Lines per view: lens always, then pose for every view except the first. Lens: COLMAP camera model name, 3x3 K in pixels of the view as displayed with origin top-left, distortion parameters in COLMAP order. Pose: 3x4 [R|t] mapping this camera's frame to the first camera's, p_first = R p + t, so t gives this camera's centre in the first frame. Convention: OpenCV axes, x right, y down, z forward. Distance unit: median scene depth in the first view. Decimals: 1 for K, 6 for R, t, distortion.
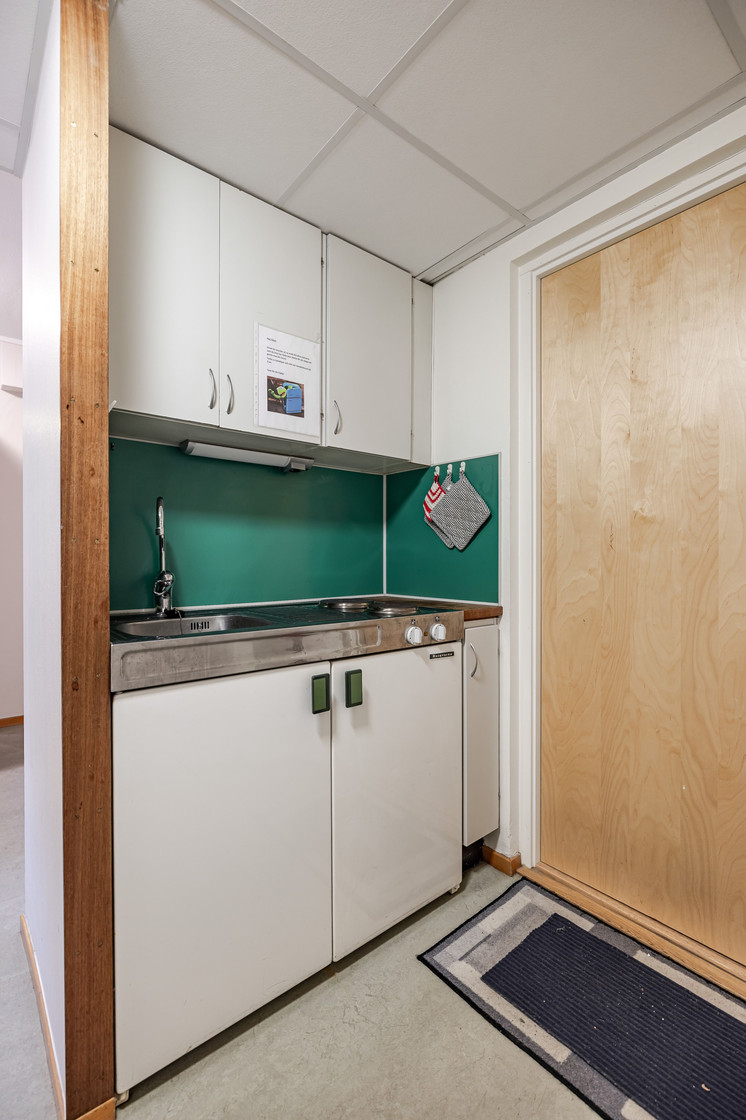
lens RADIAL K [[527.1, 0, 373.0], [0, 527.1, 560.0], [0, 0, 1]] dist [-0.015285, 0.000694]
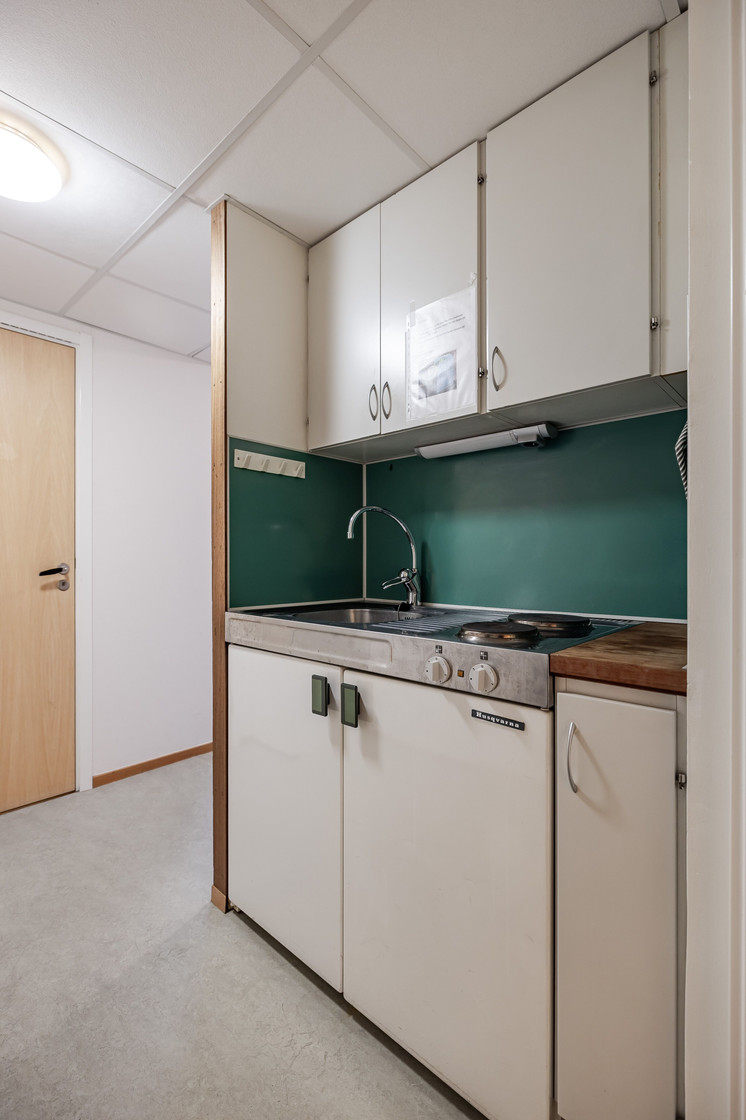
lens RADIAL K [[527.1, 0, 373.0], [0, 527.1, 560.0], [0, 0, 1]] dist [-0.015285, 0.000694]
pose [[0.082078, -0.000849, -0.996626, 0.951965], [-0.000946, 0.999999, -0.000930, 0.005106], [0.996625, 0.001019, 0.082077, 1.102984]]
